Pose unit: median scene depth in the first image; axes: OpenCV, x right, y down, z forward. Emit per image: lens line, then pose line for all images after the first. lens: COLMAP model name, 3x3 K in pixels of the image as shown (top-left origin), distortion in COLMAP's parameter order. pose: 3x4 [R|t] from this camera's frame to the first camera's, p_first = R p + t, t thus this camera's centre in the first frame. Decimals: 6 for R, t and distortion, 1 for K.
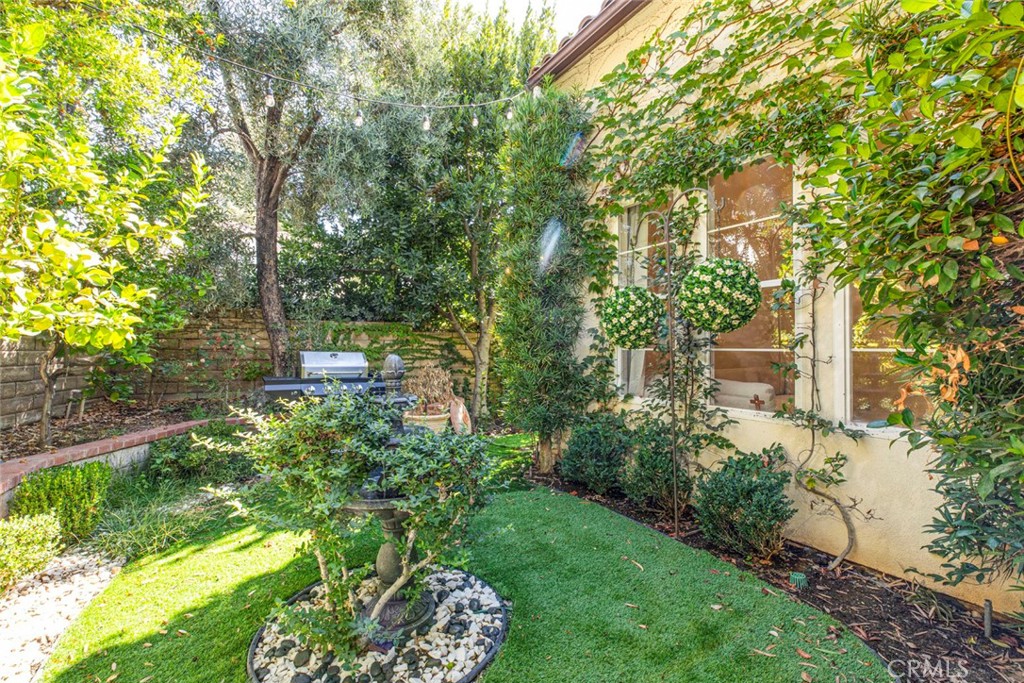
lens RADIAL K [[463.3, 0, 511.7], [0, 463.3, 341.5], [0, 0, 1]] dist [0.007573, -0.000569]
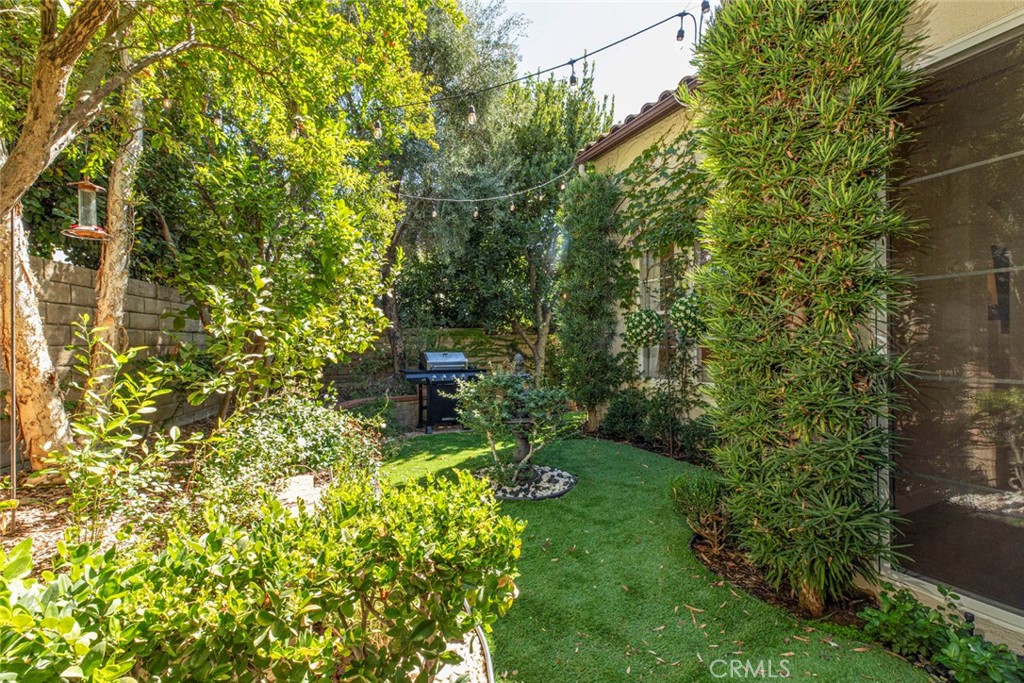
lens RADIAL K [[463.3, 0, 510.8], [0, 463.3, 346.2], [0, 0, 1]] dist [0.007573, -0.000569]
pose [[0.995513, -0.019373, -0.092619, -0.049015], [0.021064, 0.999628, 0.017311, -0.021724], [0.092250, -0.019184, 0.995551, -0.542699]]
